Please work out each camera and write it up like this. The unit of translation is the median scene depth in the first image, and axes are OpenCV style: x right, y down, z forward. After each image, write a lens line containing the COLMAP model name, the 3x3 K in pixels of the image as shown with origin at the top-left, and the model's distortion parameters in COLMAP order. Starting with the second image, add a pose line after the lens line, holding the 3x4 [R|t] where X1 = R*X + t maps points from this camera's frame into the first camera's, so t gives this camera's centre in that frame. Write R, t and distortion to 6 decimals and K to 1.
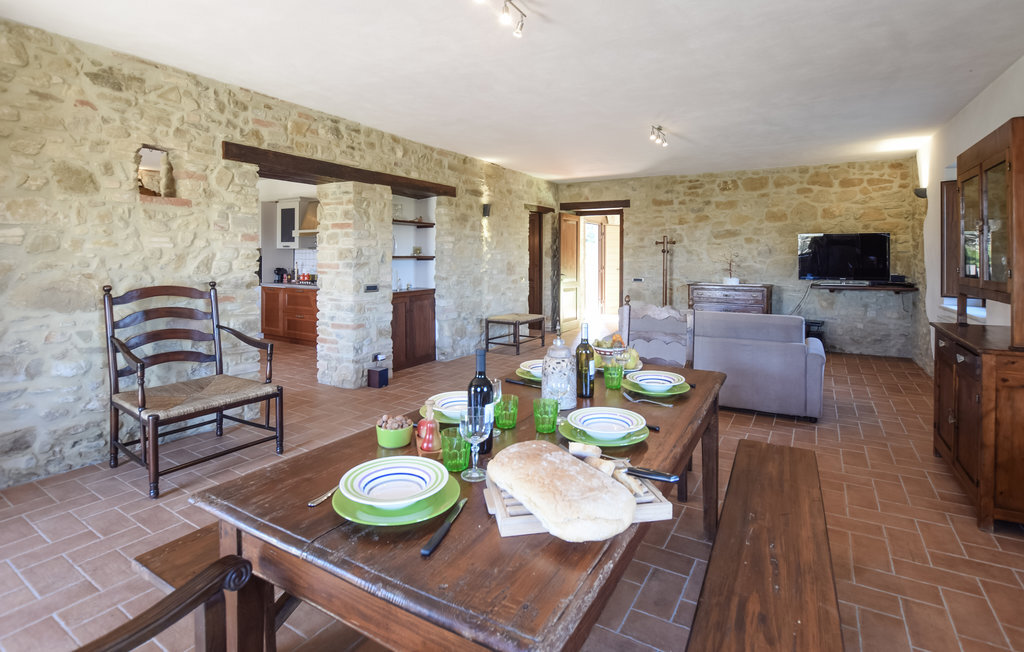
lens RADIAL K [[496.3, 0, 515.0], [0, 496.3, 266.9], [0, 0, 1]] dist [-0.019189, 0.000211]
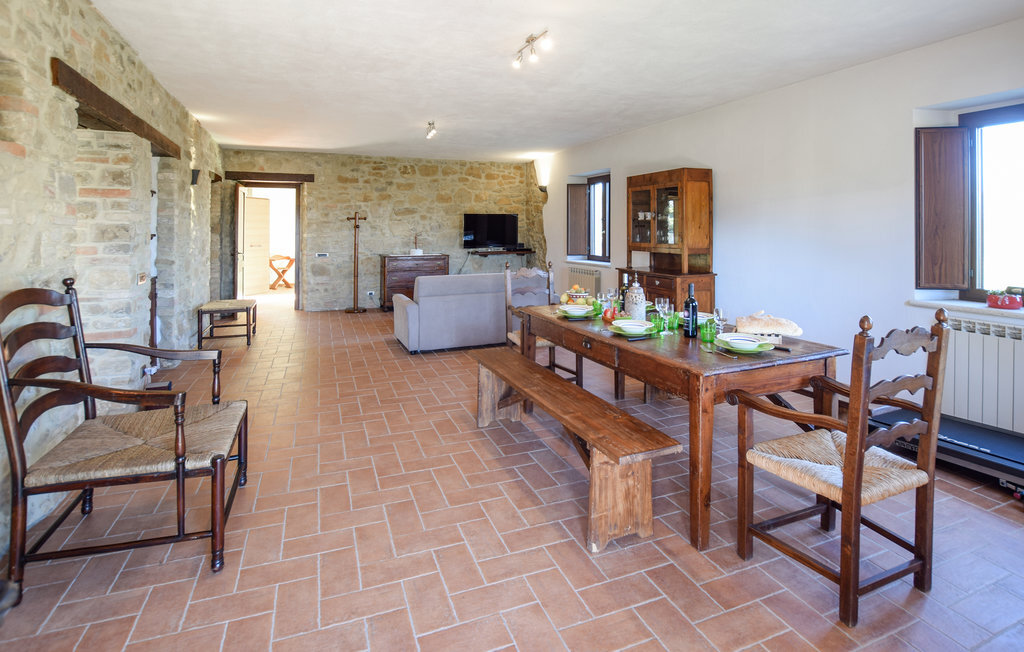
lens RADIAL K [[523.1, 0, 514.8], [0, 523.1, 228.9], [0, 0, 1]] dist [-0.003068, -0.000209]
pose [[0.605482, -0.005586, 0.795840, -0.400626], [0.024430, 0.999635, -0.011569, -0.005884], [-0.795484, 0.026447, 0.605397, 0.061261]]
